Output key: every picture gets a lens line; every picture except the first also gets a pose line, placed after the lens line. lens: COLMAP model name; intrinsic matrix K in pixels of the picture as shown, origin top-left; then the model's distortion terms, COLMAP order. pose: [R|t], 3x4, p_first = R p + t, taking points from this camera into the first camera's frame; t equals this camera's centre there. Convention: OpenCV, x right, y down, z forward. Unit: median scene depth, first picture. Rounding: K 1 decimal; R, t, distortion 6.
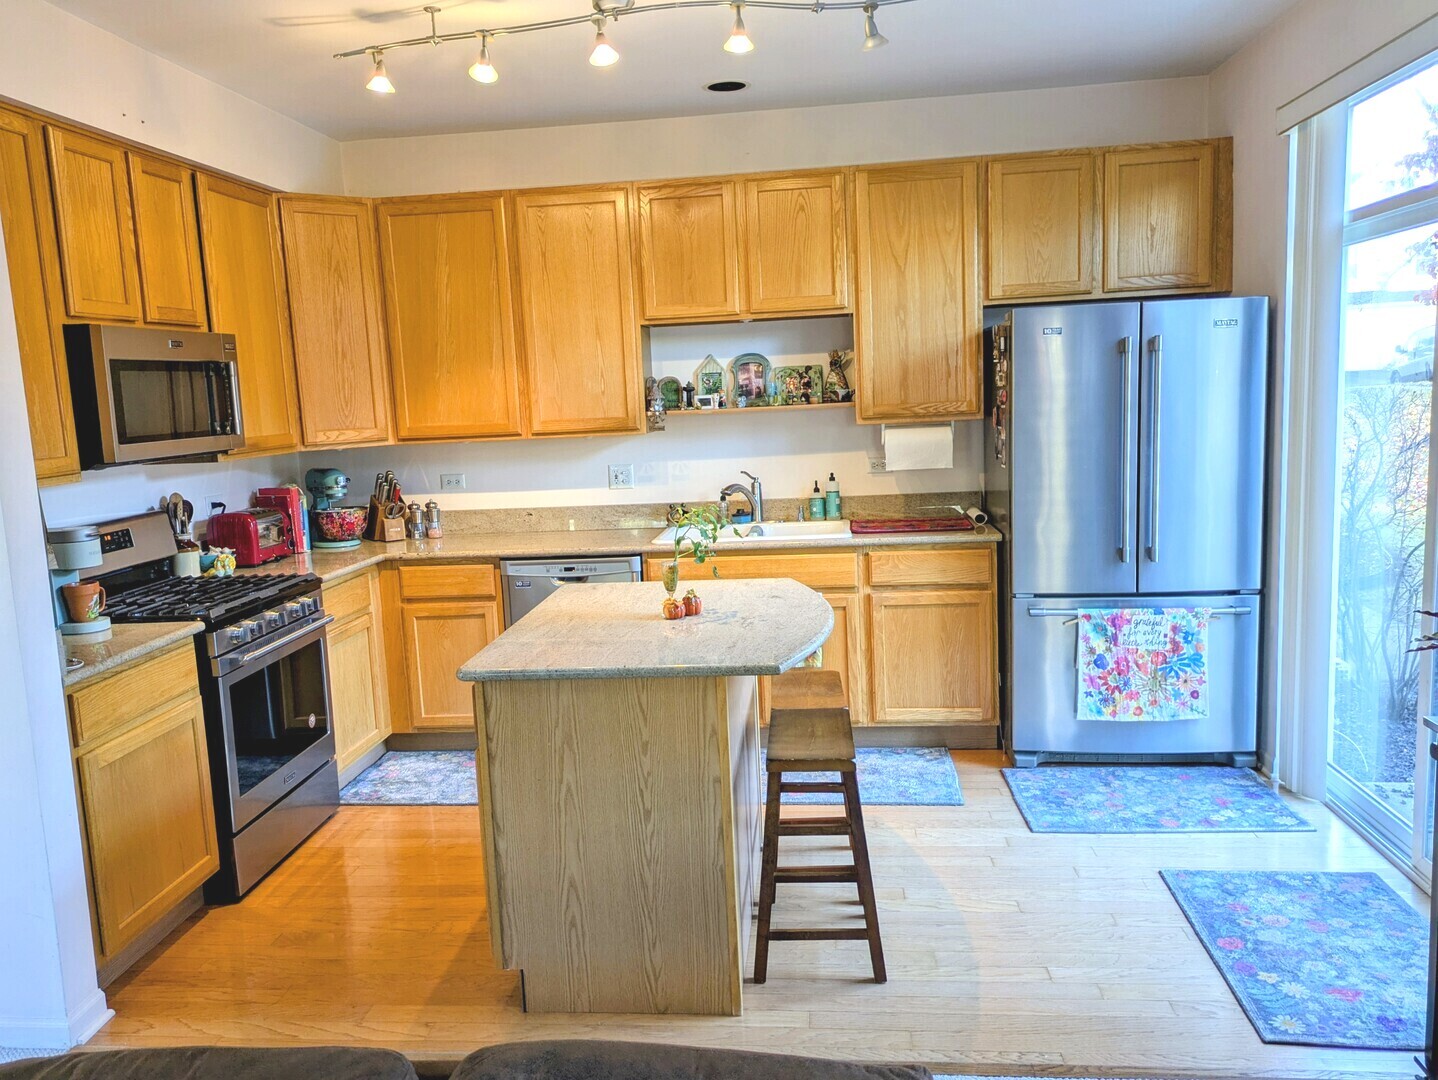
lens RADIAL K [[1059.4, 0, 719.0], [0, 1059.4, 540.0], [0, 0, 1]] dist [-0.001406, -0.002043]
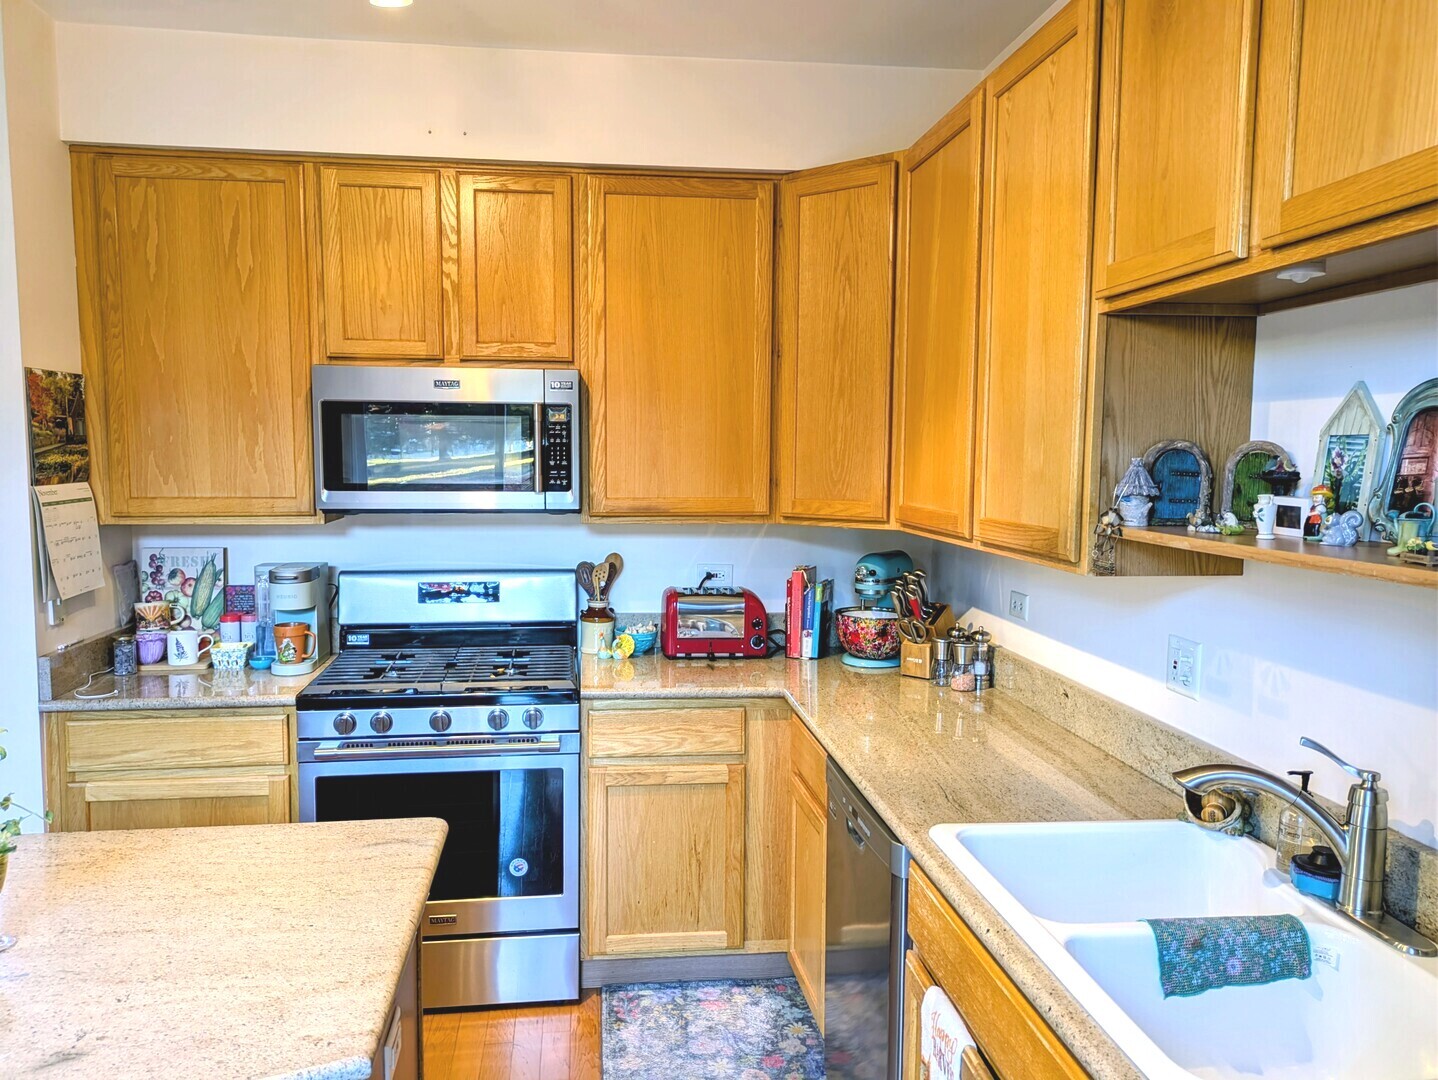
lens RADIAL K [[1050.6, 0, 719.0], [0, 1050.6, 540.0], [0, 0, 1]] dist [0.007464, 0.000497]
pose [[0.231320, 0.127822, -0.964444, 0.296947], [-0.157844, 0.983128, 0.092439, -0.131818], [0.959988, 0.130849, 0.247593, 0.770909]]
